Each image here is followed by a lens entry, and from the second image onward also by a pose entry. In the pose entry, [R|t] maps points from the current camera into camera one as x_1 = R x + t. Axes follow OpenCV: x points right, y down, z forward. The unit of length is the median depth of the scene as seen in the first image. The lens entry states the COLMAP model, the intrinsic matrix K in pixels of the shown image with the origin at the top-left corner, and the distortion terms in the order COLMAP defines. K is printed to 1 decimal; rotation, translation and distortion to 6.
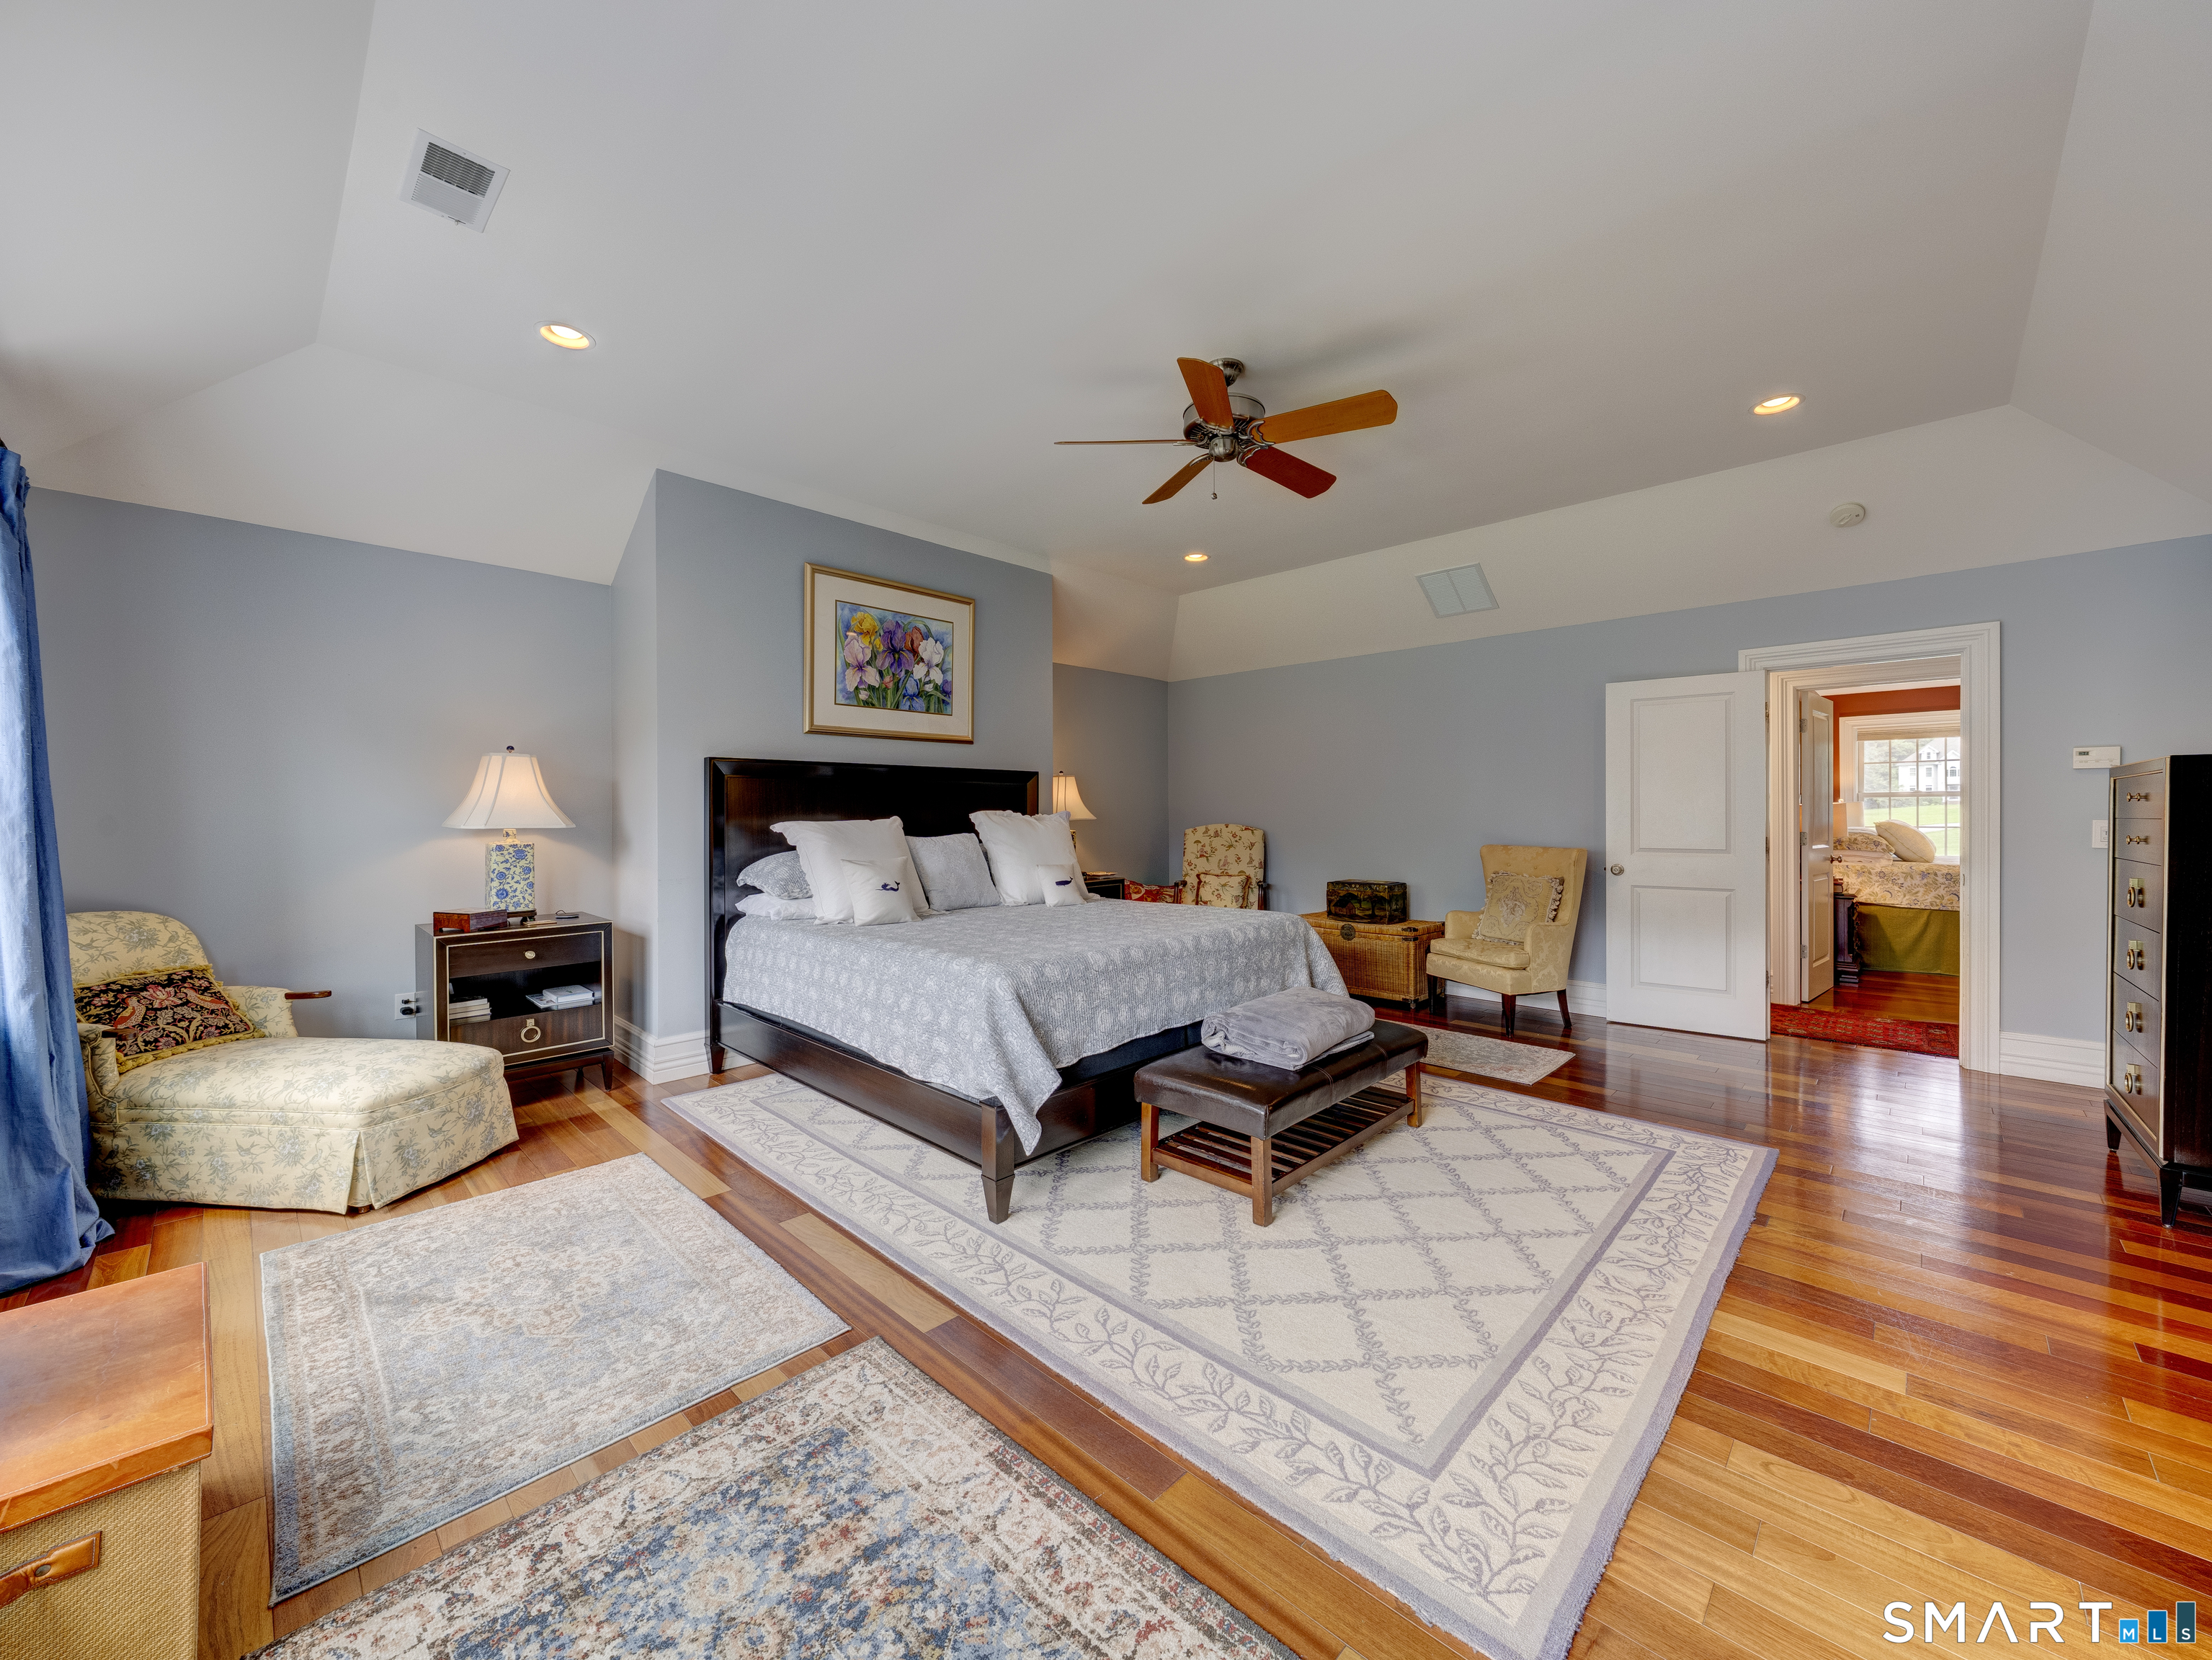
lens RADIAL K [[836.6, 0, 1105.1], [0, 836.6, 821.0], [0, 0, 1]] dist [-0.001552, -0.000017]
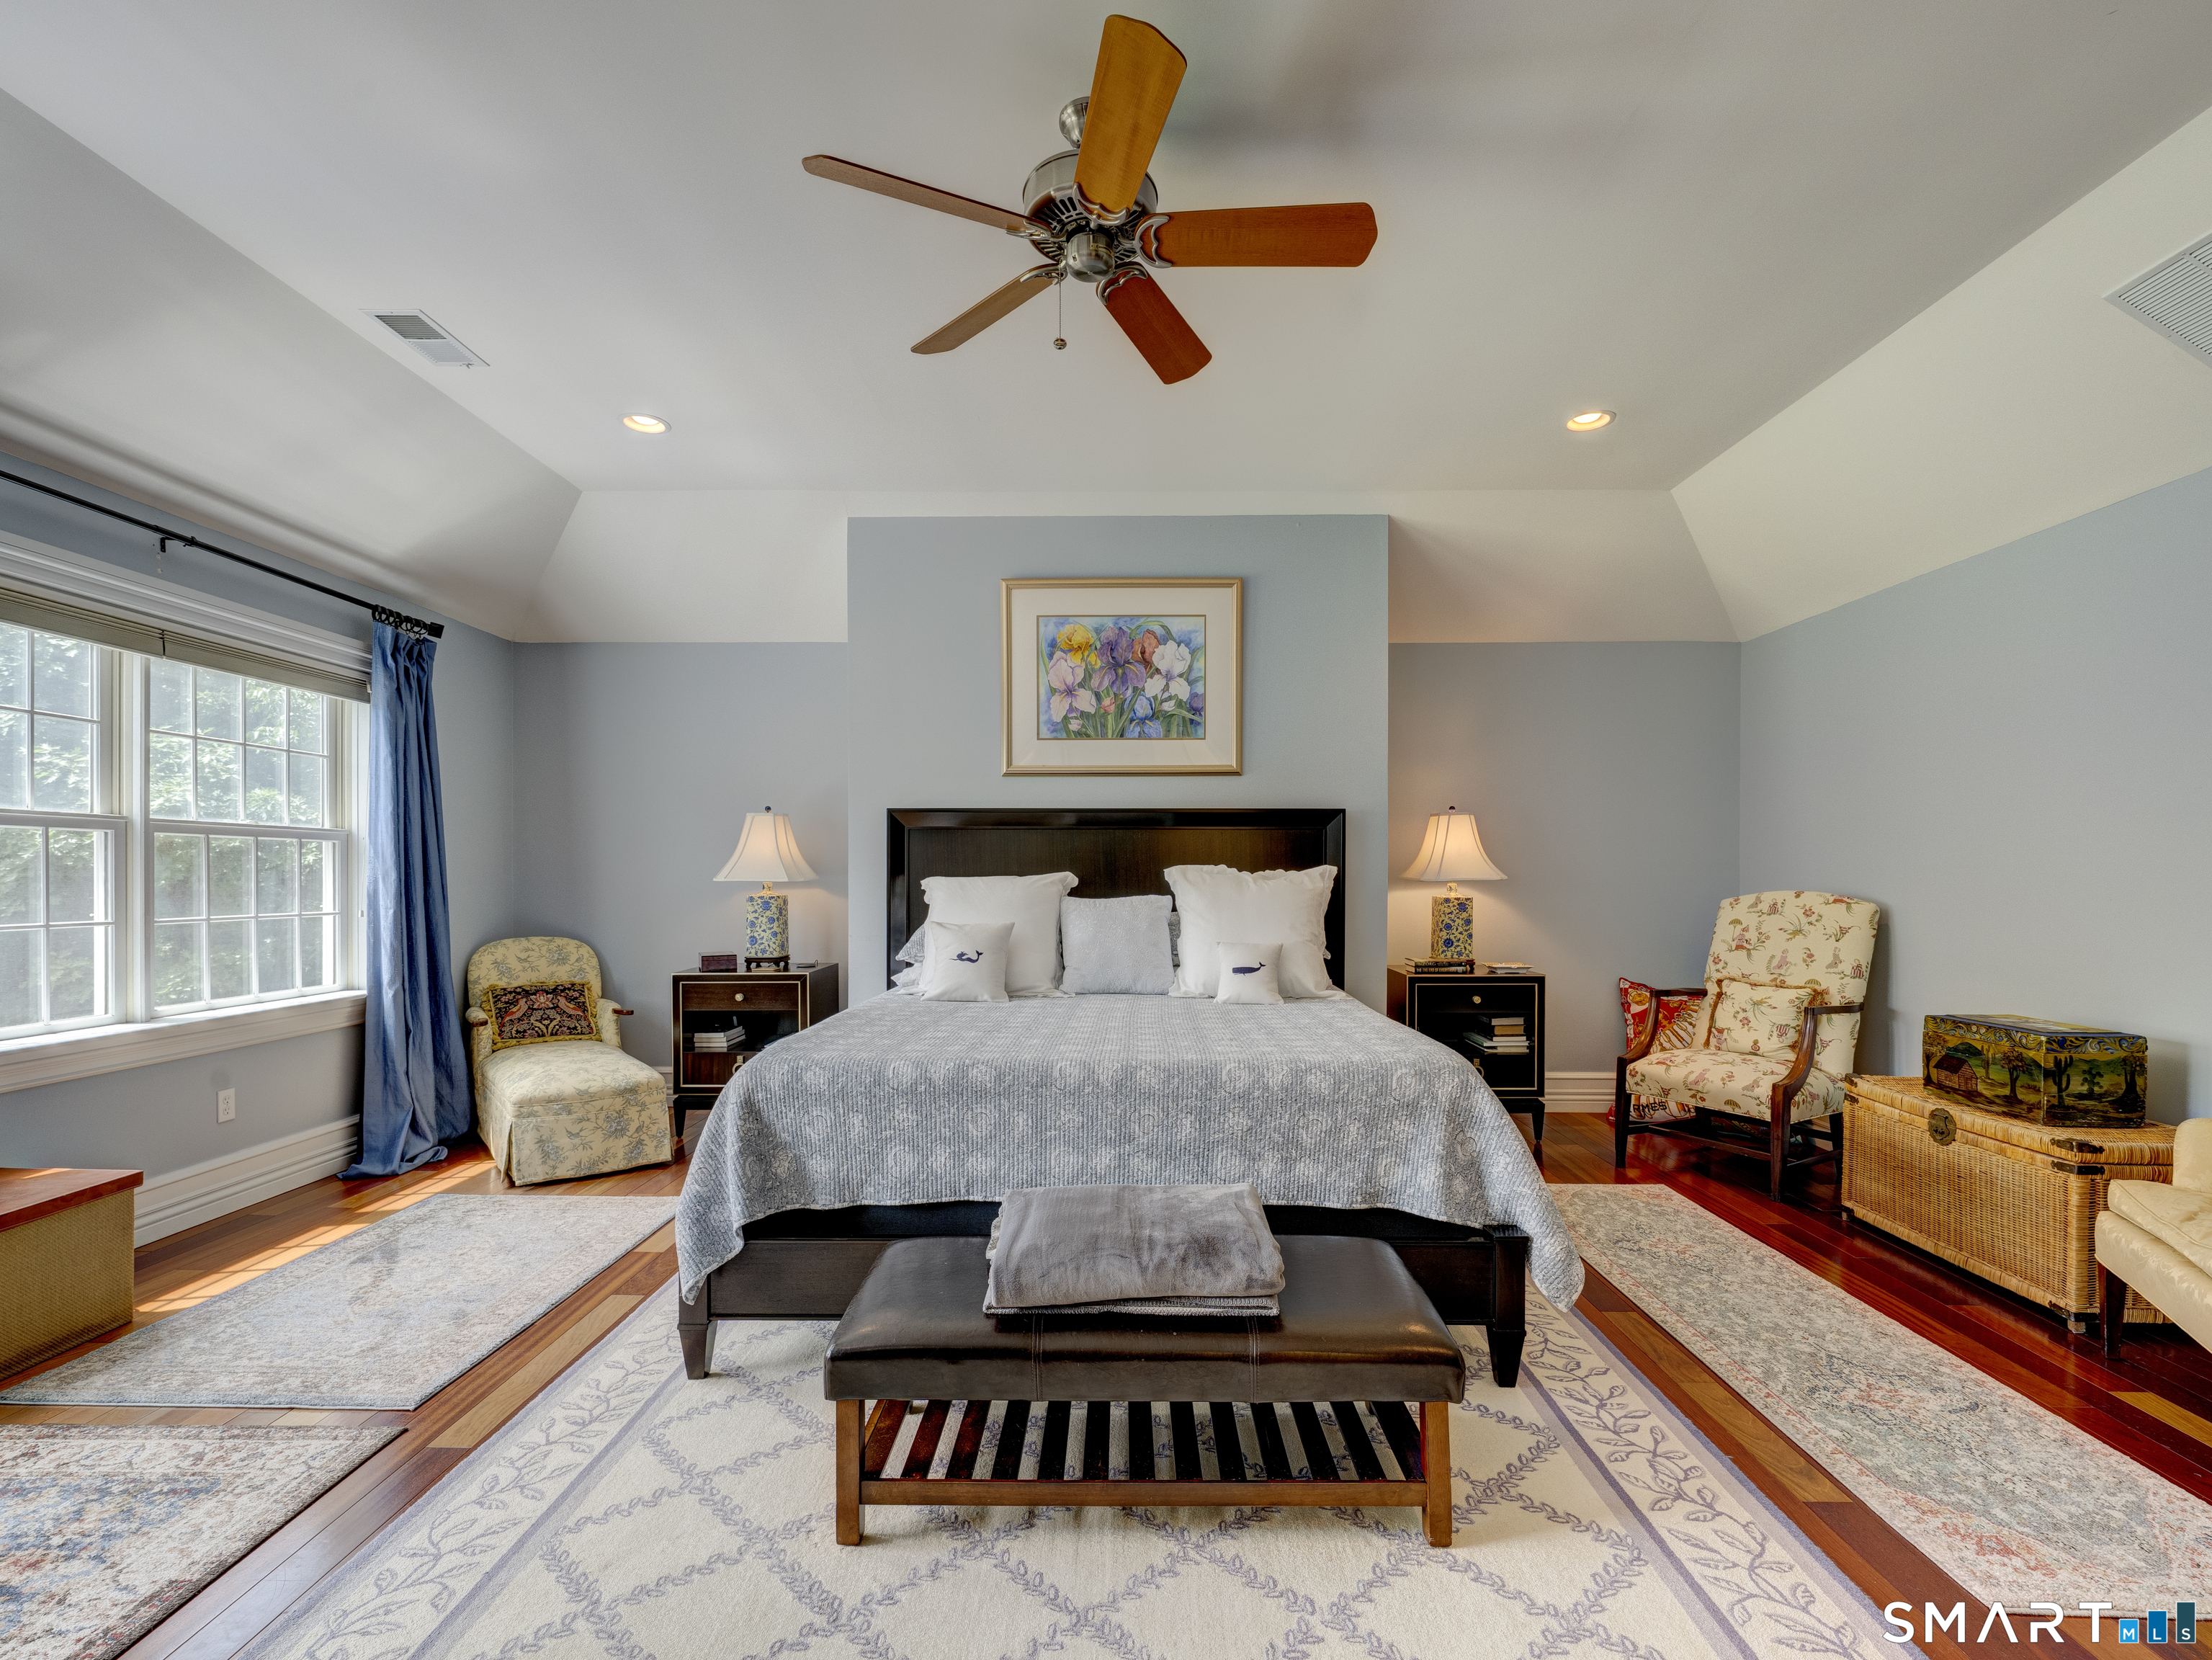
lens RADIAL K [[1008.0, 0, 1114.9], [0, 1008.0, 887.0], [0, 0, 1]] dist [-0.002620, 0.000198]
pose [[0.687501, 0.012436, -0.726077, 0.459921], [-0.010135, 0.999920, 0.007530, 0.000986], [0.726113, 0.002182, 0.687572, 0.347213]]
